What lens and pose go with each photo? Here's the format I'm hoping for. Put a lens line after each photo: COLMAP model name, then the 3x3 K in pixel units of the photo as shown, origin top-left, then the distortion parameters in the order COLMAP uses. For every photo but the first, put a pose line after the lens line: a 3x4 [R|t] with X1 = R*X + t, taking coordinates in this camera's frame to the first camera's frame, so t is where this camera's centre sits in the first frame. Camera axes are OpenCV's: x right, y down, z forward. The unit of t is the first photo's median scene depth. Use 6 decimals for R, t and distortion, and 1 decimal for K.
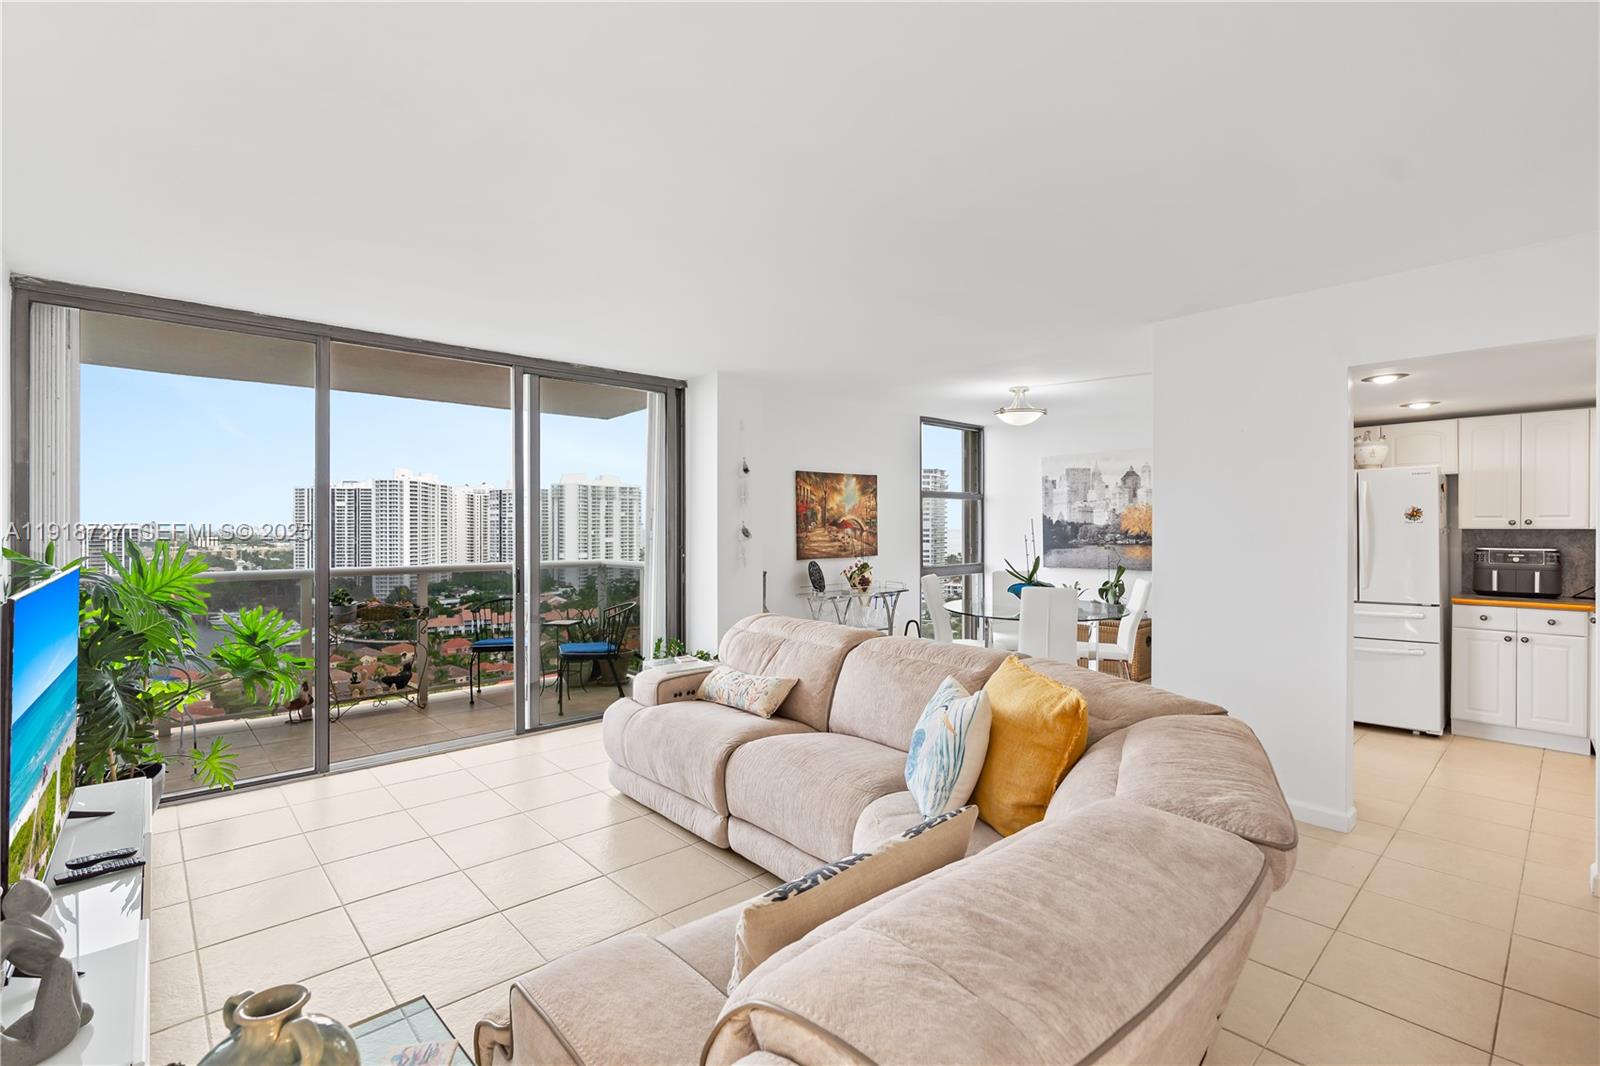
lens RADIAL K [[730.6, 0, 799.7], [0, 730.6, 526.4], [0, 0, 1]] dist [-0.006038, 0.002654]
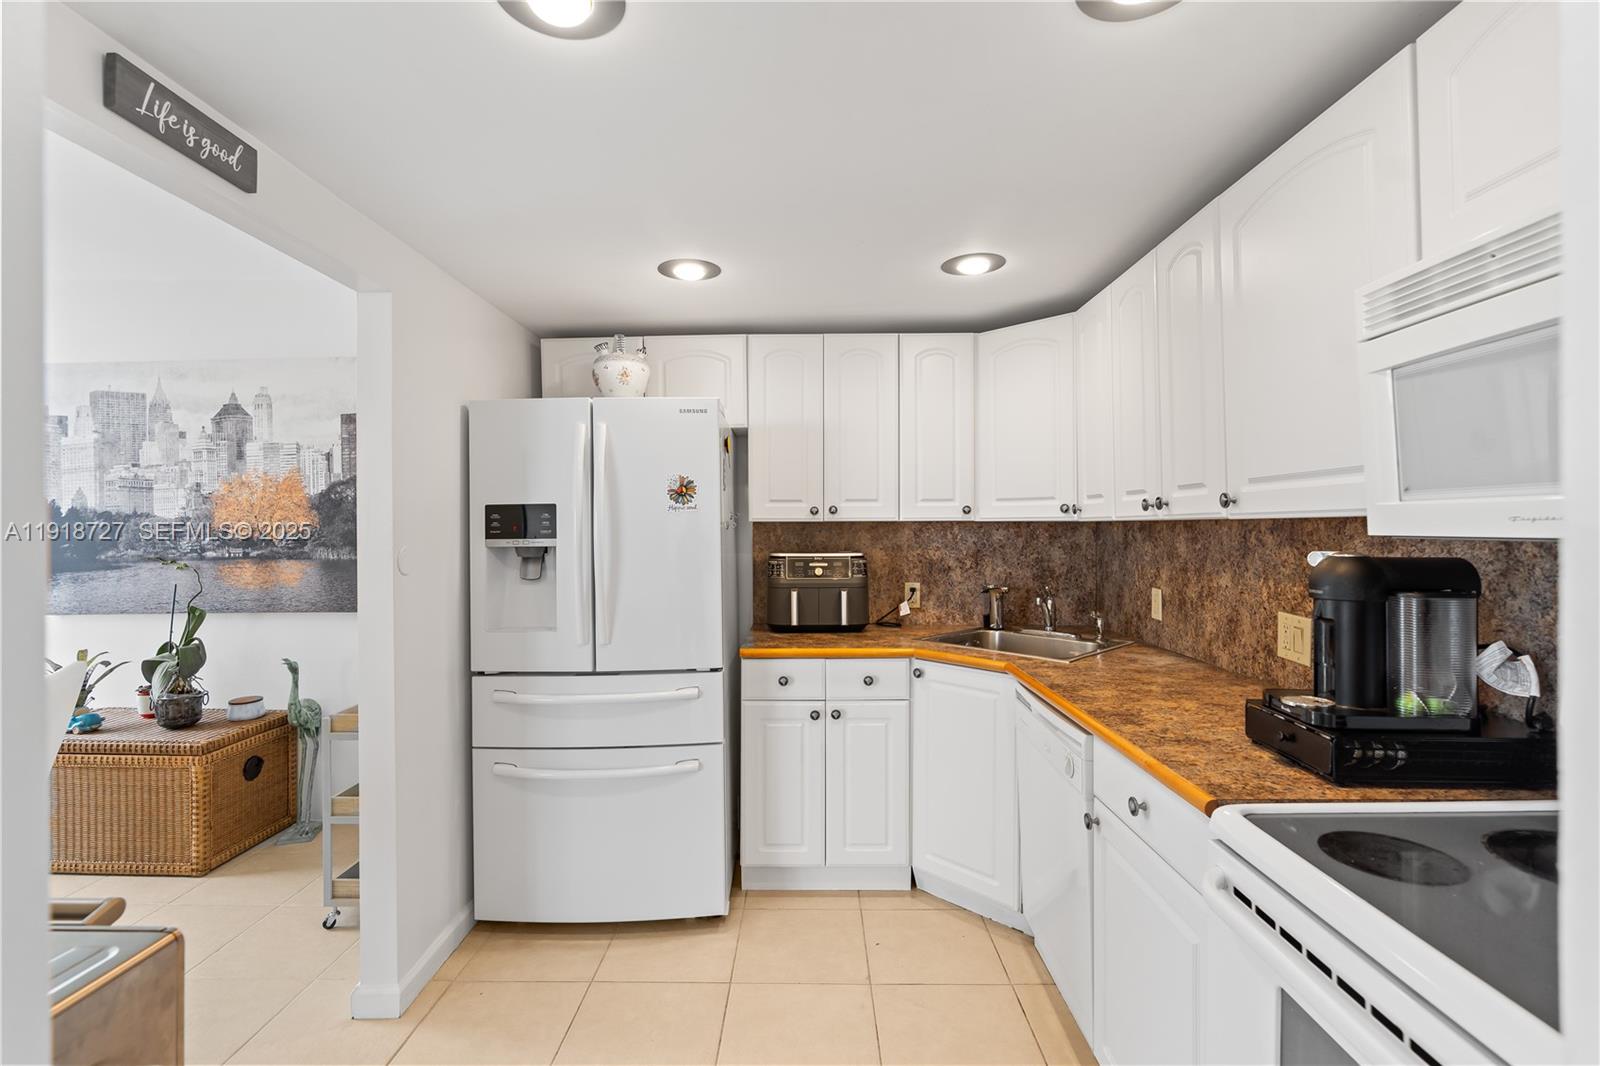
lens RADIAL K [[730.6, 0, 792.5], [0, 730.6, 528.6], [0, 0, 1]] dist [-0.006038, 0.002654]
pose [[0.699322, -0.004870, 0.714790, 0.377695], [0.004447, 0.999987, 0.002463, 0.005704], [-0.714793, 0.001456, 0.699335, 0.418187]]
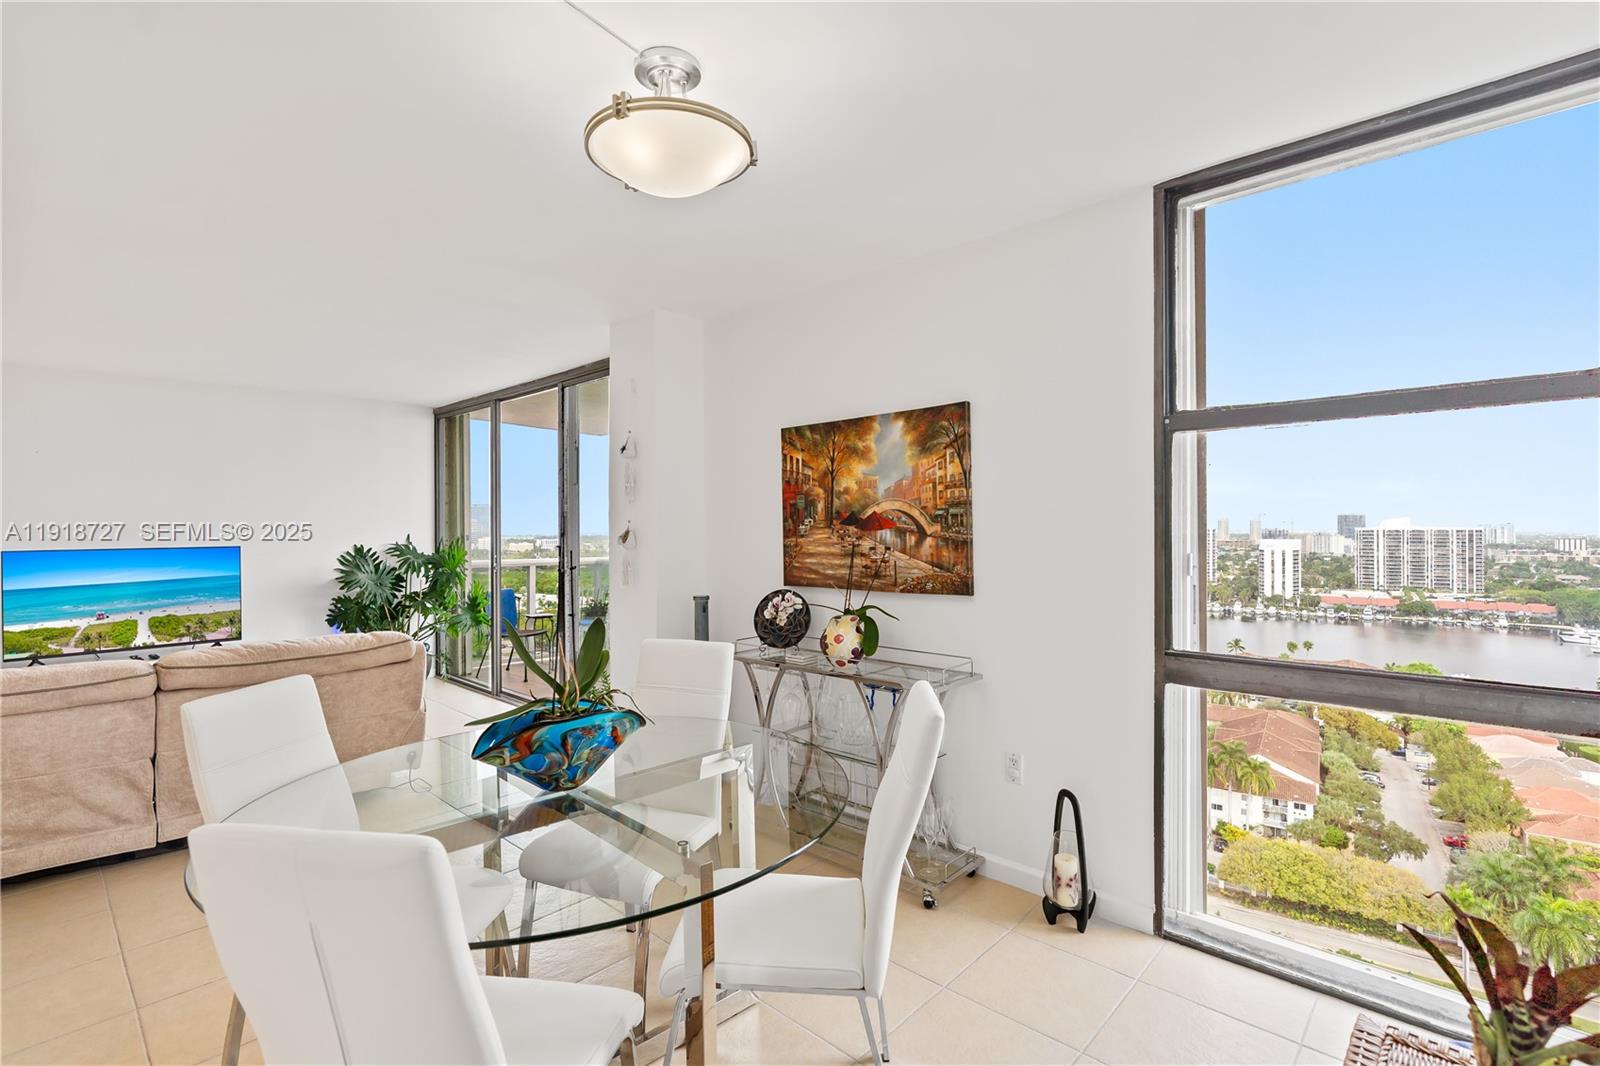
lens RADIAL K [[730.6, 0, 799.7], [0, 730.6, 529.8], [0, 0, 1]] dist [-0.006038, 0.002654]
pose [[0.053395, -0.001250, -0.998573, 0.521136], [0.003215, 0.999994, -0.001080, 0.002751], [0.998568, -0.003152, 0.053399, 0.906726]]
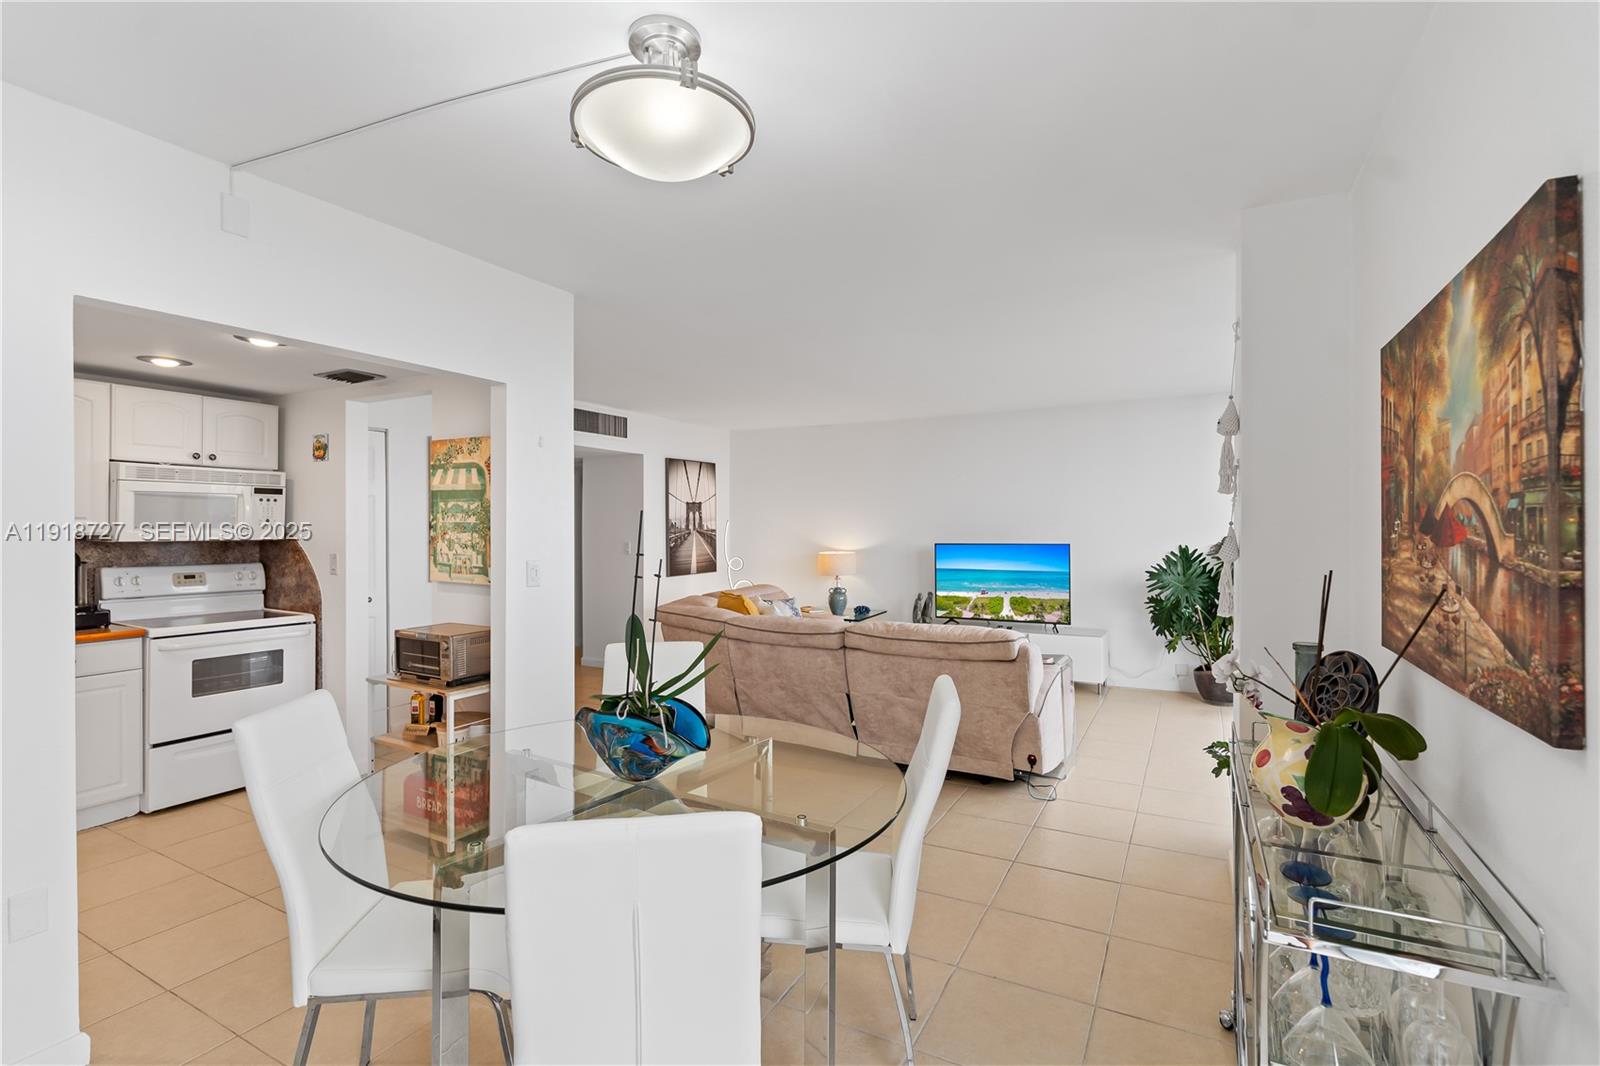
lens RADIAL K [[730.6, 0, 821.0], [0, 730.6, 530.9], [0, 0, 1]] dist [-0.006038, 0.002654]
pose [[-0.941305, 0.000521, -0.337556, 0.292955], [-0.001020, 0.999990, 0.004387, -0.002221], [0.337555, 0.004474, -0.941295, 1.111781]]
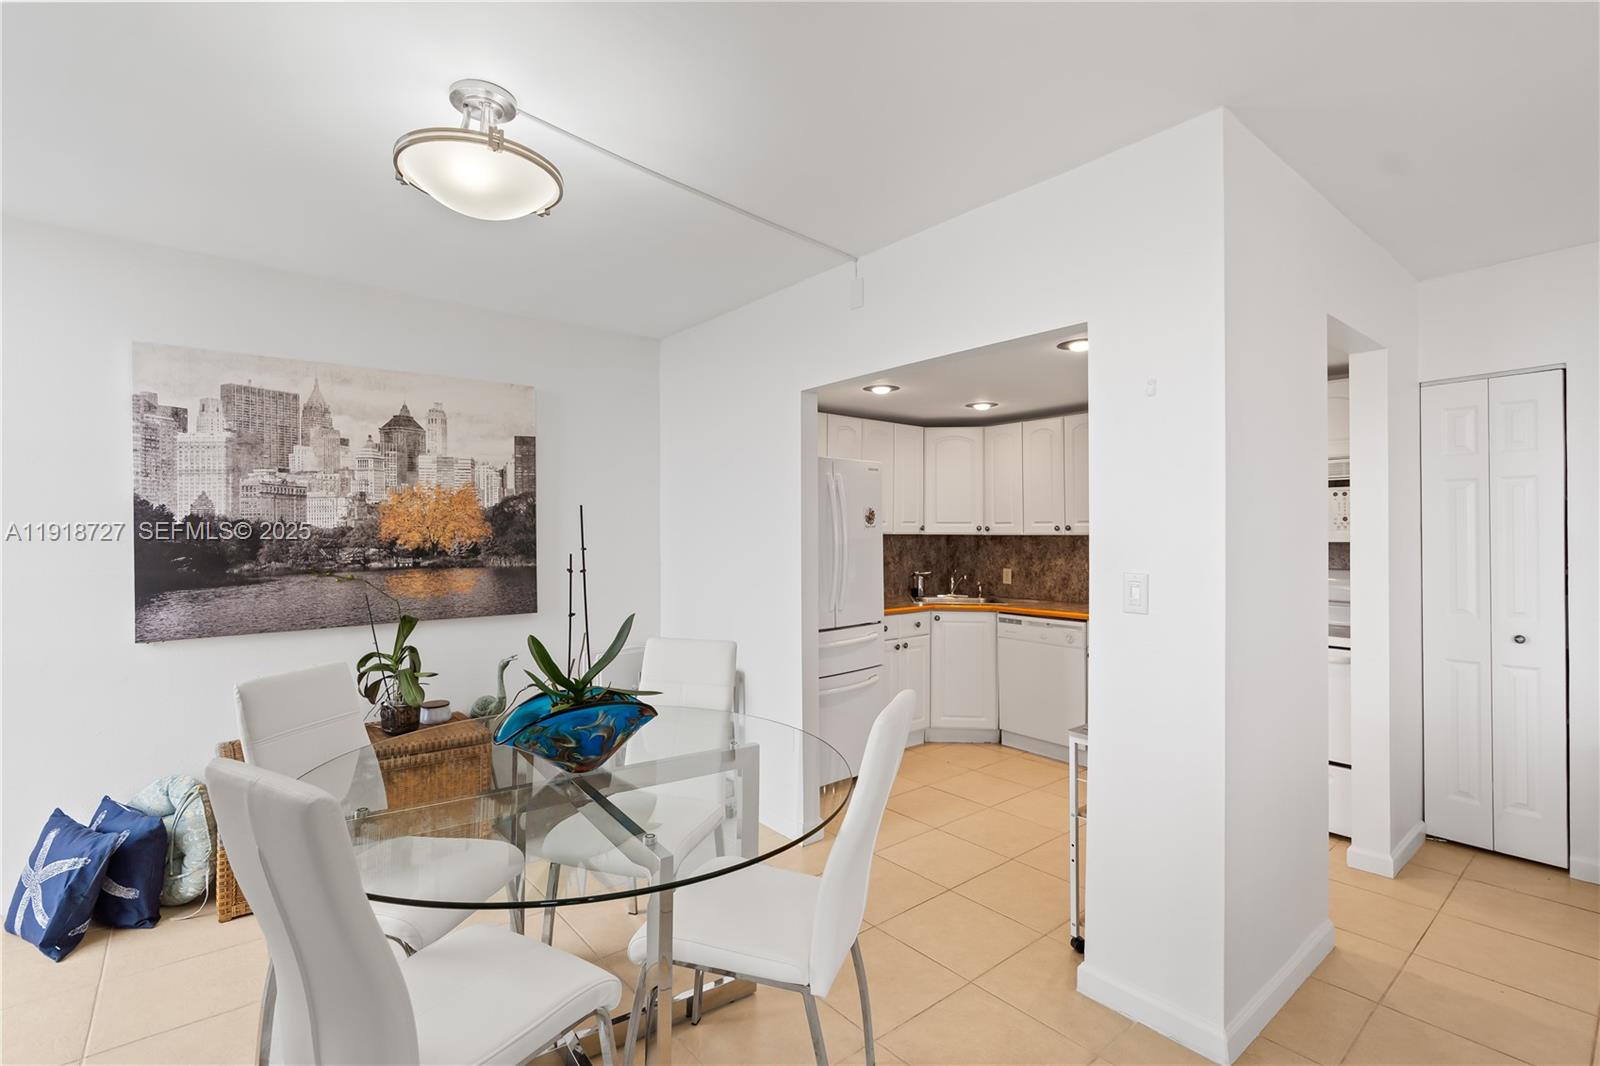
lens RADIAL K [[730.6, 0, 797.3], [0, 730.6, 534.9], [0, 0, 1]] dist [-0.006038, 0.002654]
pose [[0.067736, -0.000210, 0.997703, -0.007347], [0.001467, 0.999999, 0.000111, 0.002897], [-0.997702, 0.001457, 0.067737, 0.724147]]
